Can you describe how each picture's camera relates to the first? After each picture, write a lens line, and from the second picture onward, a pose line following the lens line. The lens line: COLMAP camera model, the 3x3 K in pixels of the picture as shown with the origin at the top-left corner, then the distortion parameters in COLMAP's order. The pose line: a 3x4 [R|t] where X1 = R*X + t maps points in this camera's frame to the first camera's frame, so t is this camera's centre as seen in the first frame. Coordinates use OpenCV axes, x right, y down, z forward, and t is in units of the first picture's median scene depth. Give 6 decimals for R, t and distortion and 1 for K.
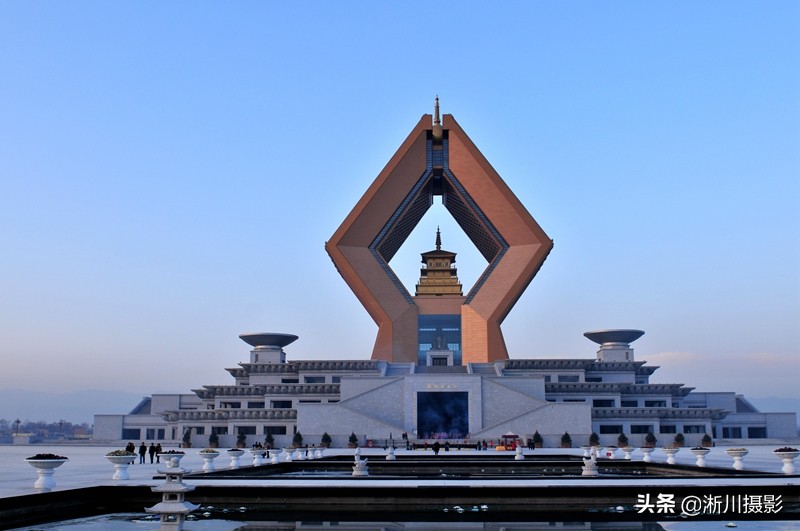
lens RADIAL K [[951.0, 0, 403.6], [0, 951.0, 257.4], [0, 0, 1]] dist [-0.034970, -0.018150]
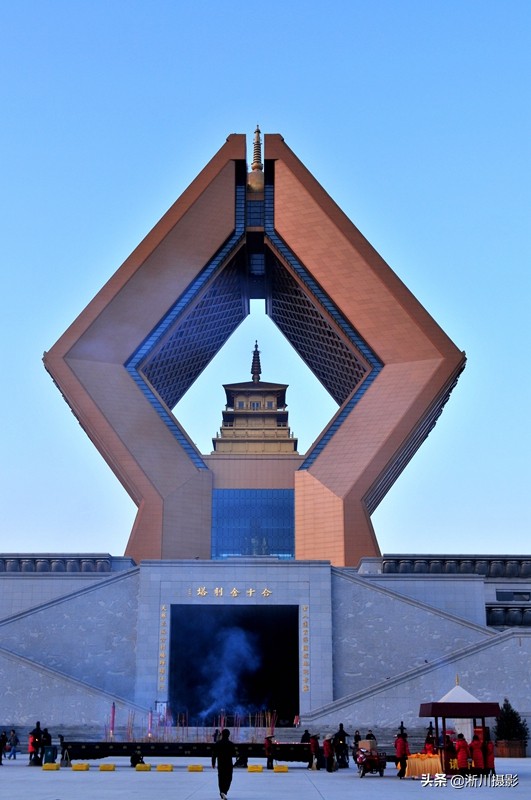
lens RADIAL K [[951.0, 0, 264.2], [0, 951.0, 421.4], [0, 0, 1]] dist [-0.034970, -0.018150]
pose [[0.999895, 0.011858, 0.008359, 0.039977], [-0.010674, 0.991495, -0.129707, 0.094566], [-0.009826, 0.129604, 0.991517, 0.483755]]
